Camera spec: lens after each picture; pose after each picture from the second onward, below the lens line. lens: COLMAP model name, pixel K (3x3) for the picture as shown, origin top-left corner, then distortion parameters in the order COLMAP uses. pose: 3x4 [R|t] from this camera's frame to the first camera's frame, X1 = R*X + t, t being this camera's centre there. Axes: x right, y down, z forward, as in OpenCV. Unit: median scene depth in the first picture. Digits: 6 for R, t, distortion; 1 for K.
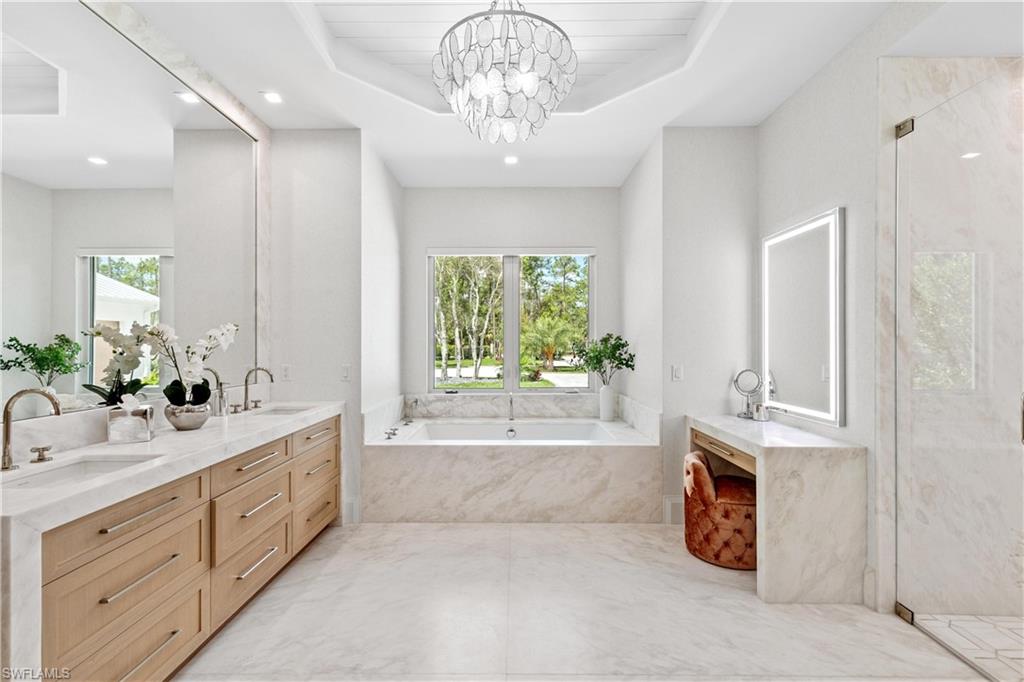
lens RADIAL K [[458.9, 0, 513.3], [0, 458.9, 341.9], [0, 0, 1]] dist [0.007155, 0.000290]
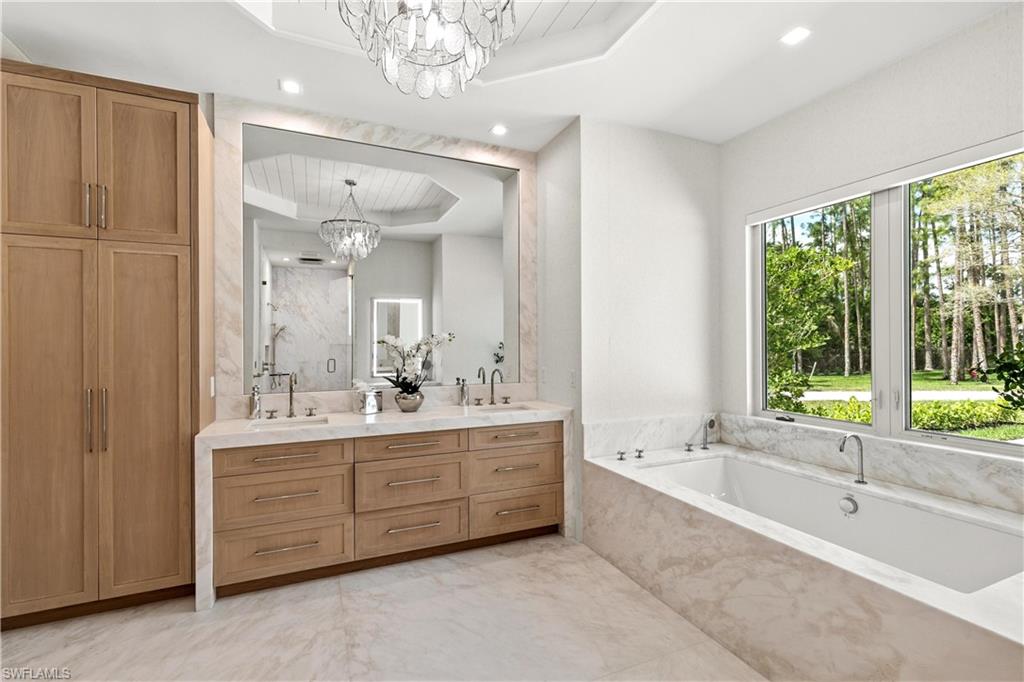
lens RADIAL K [[458.9, 0, 513.3], [0, 458.9, 341.9], [0, 0, 1]] dist [0.007155, 0.000290]
pose [[0.402661, -0.006015, -0.915329, 0.459011], [0.008316, 0.999961, -0.002913, -0.007523], [0.915311, -0.006439, 0.402695, 0.505439]]
